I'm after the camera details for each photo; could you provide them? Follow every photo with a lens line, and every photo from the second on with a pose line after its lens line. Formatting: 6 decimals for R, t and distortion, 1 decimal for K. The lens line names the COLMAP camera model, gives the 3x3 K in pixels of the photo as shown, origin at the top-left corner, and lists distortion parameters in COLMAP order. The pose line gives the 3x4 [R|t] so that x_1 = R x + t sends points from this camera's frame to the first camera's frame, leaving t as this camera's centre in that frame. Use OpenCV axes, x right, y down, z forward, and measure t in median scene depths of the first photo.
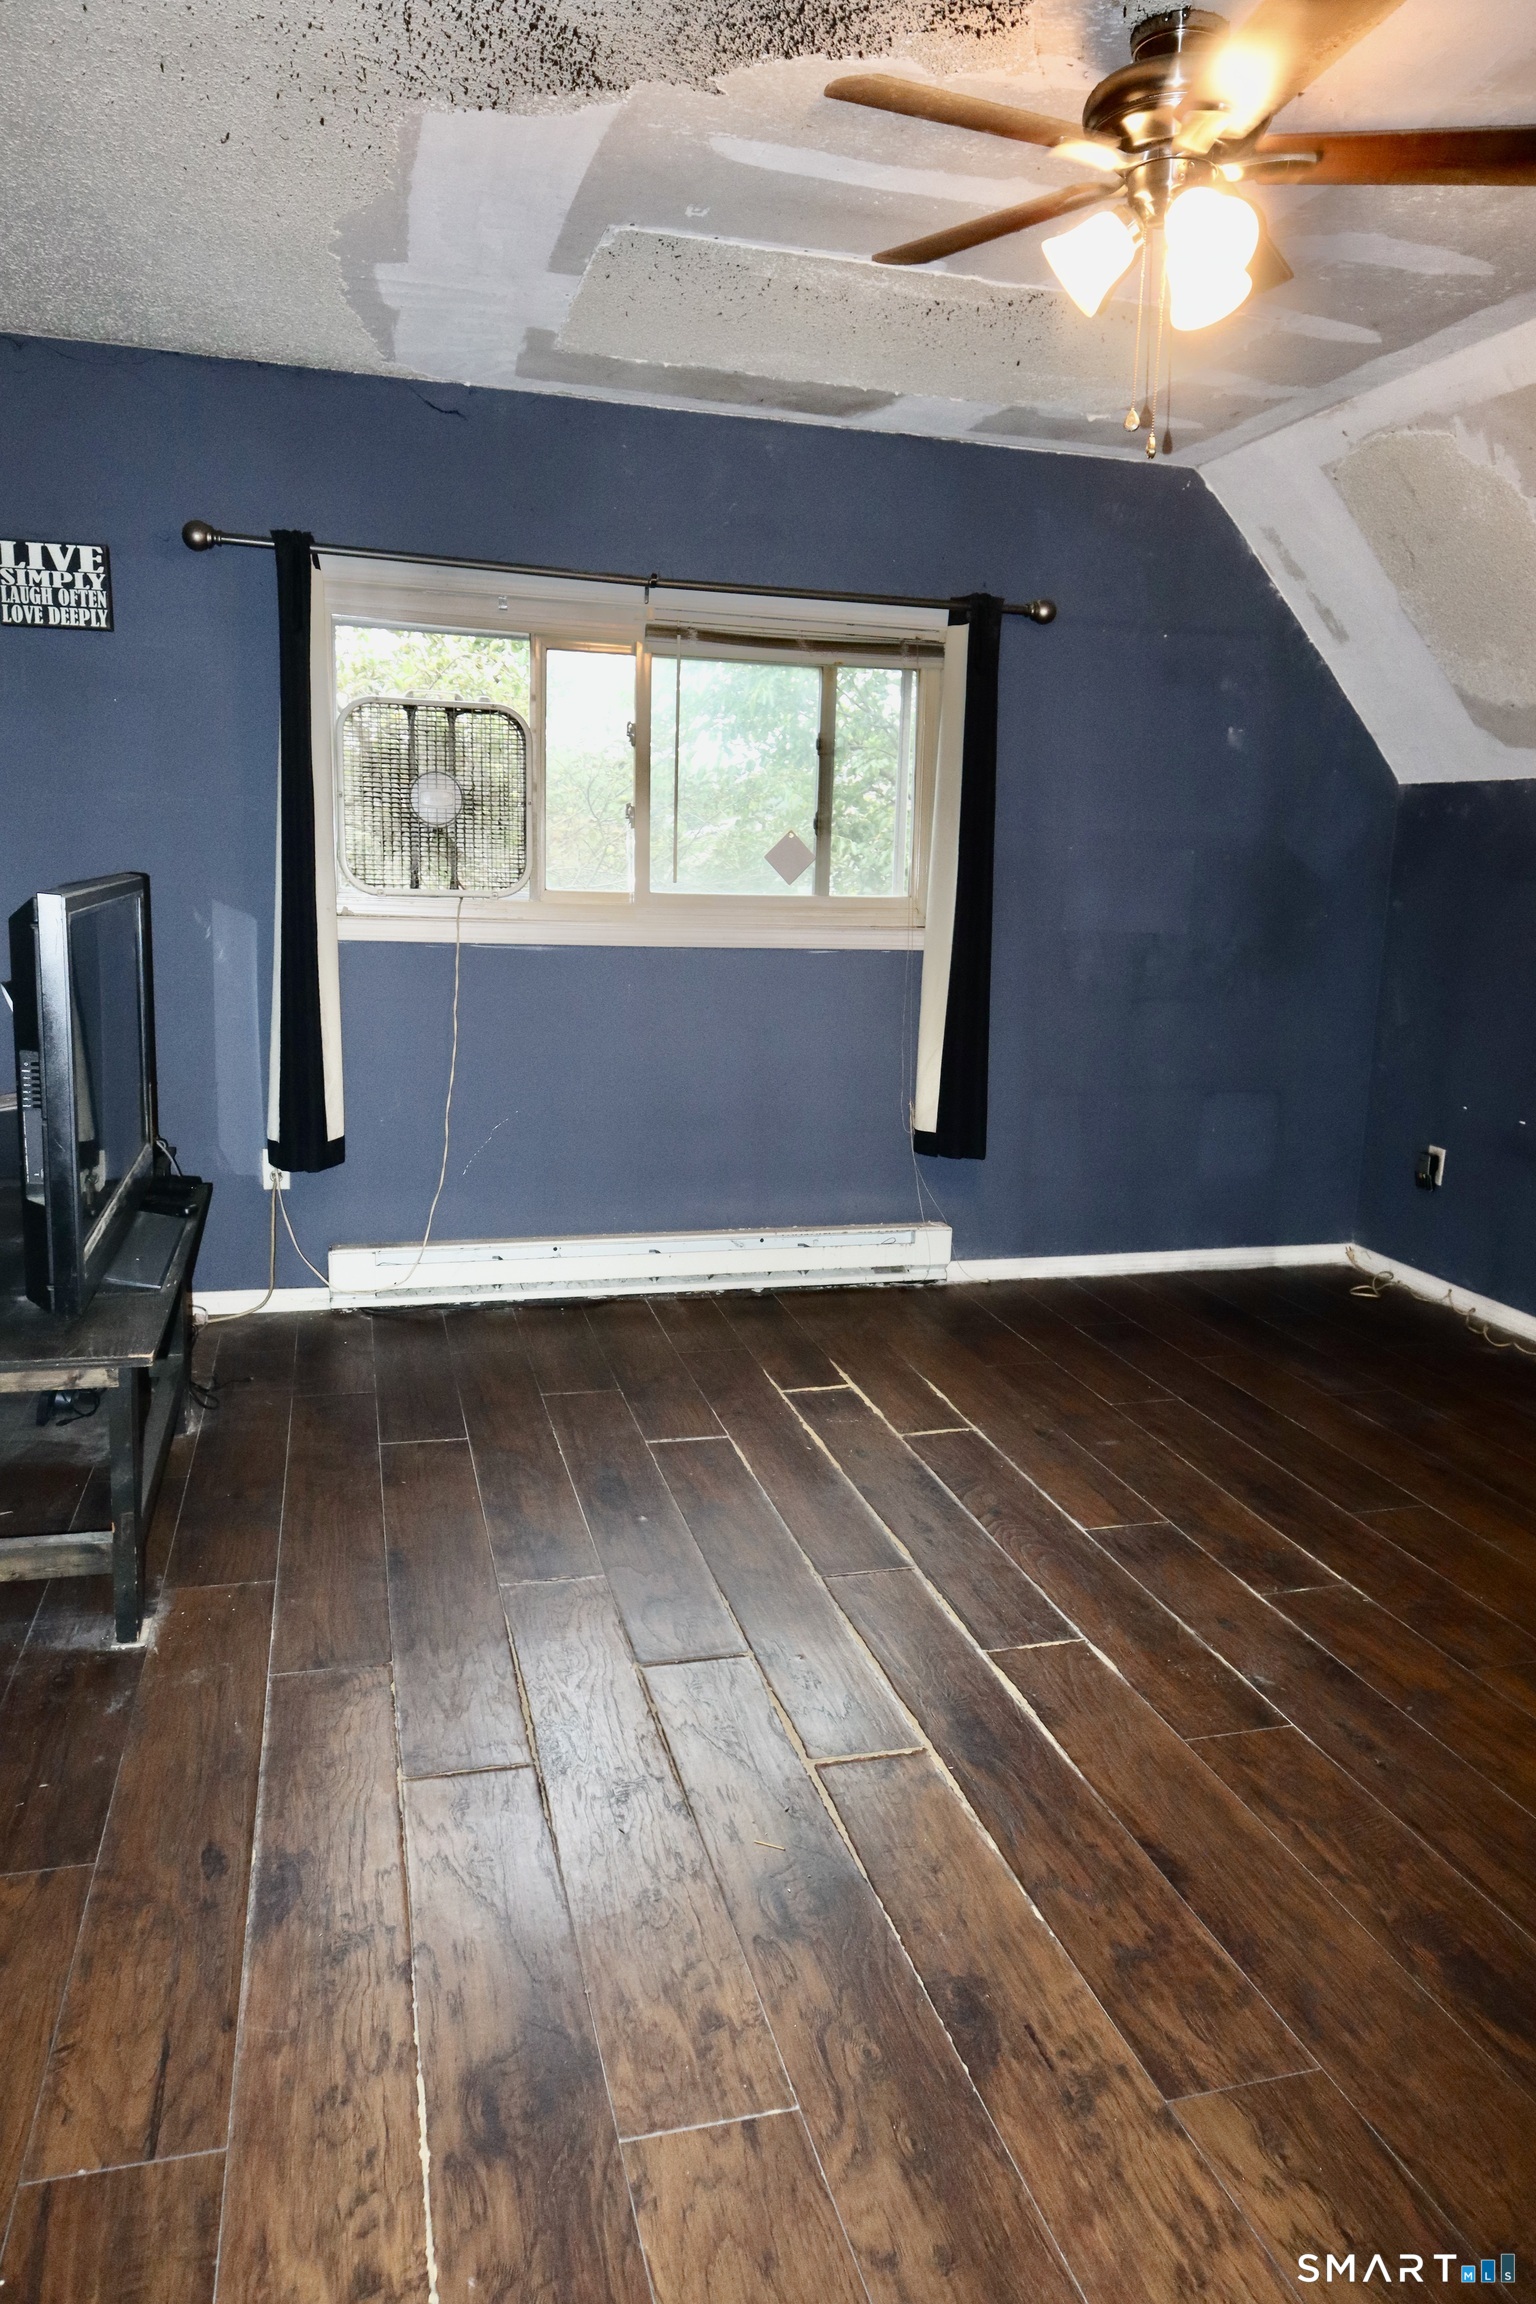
lens RADIAL K [[1551.5, 0, 771.1], [0, 1551.5, 1149.9], [0, 0, 1]] dist [-0.003015, 0.000023]
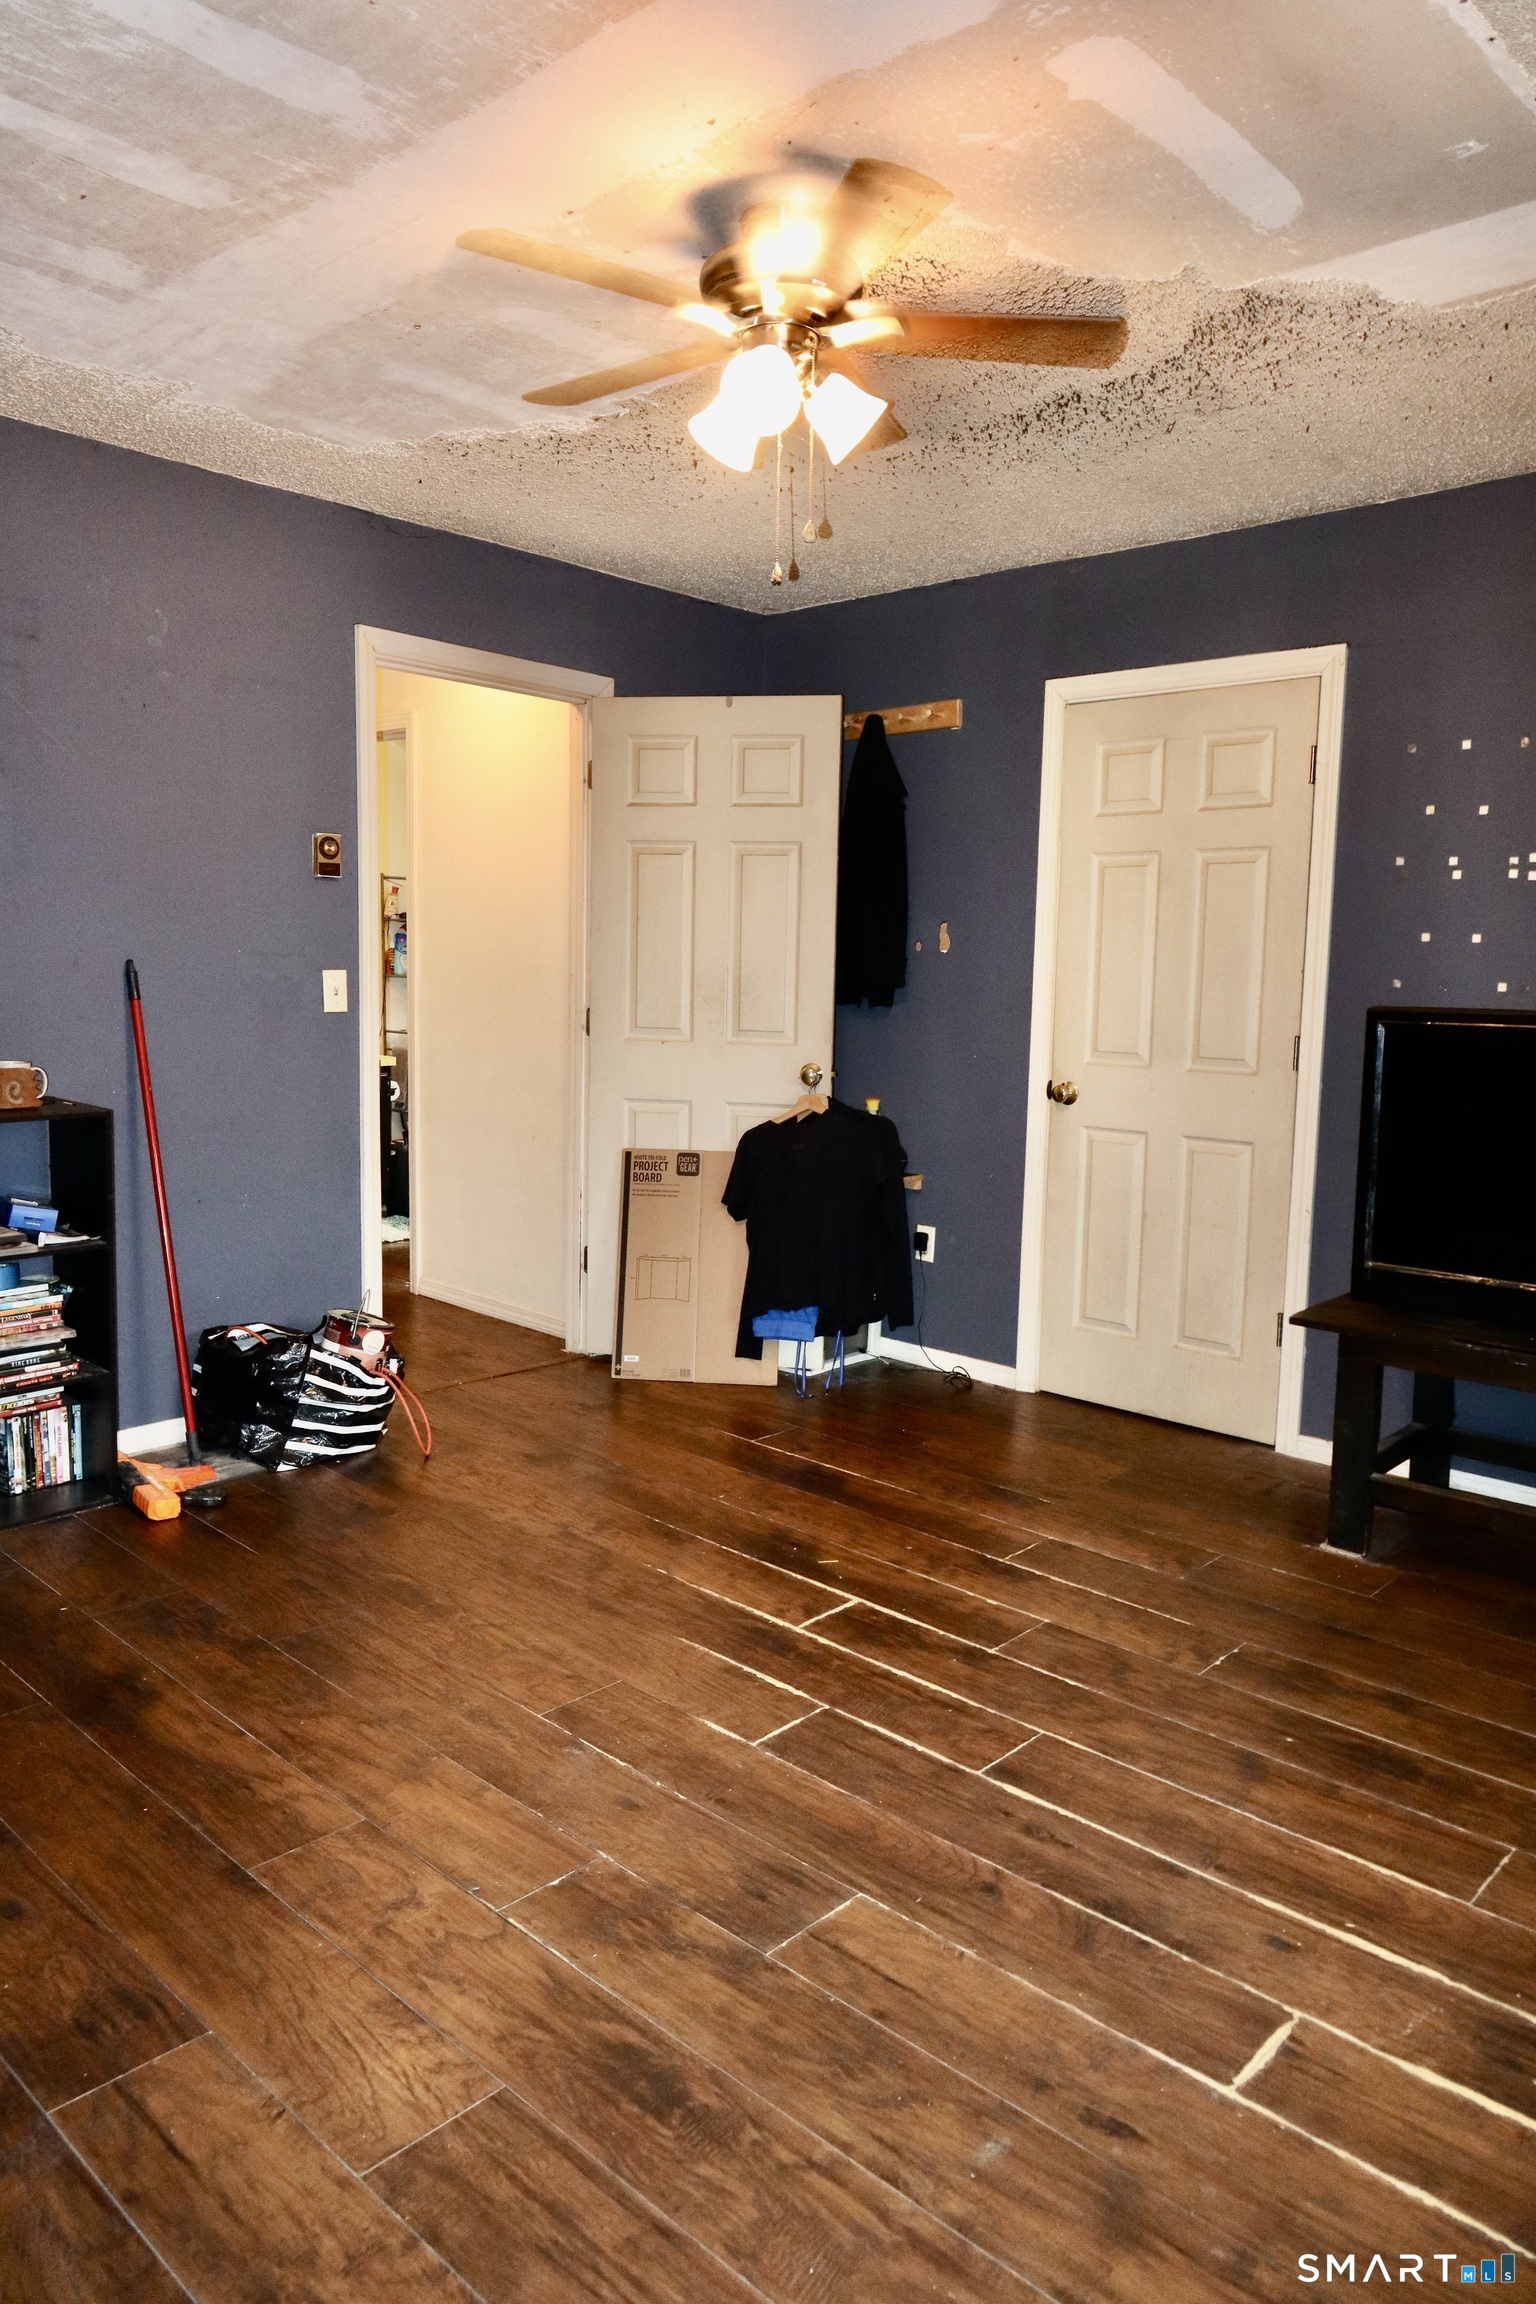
lens RADIAL K [[1551.5, 0, 767.6], [0, 1551.5, 1148.2], [0, 0, 1]] dist [-0.003015, 0.000023]
pose [[-0.852228, 0.015561, -0.522940, 0.755222], [-0.144360, 0.953758, 0.263641, -0.321246], [0.502860, 0.300173, -0.810572, 1.823366]]
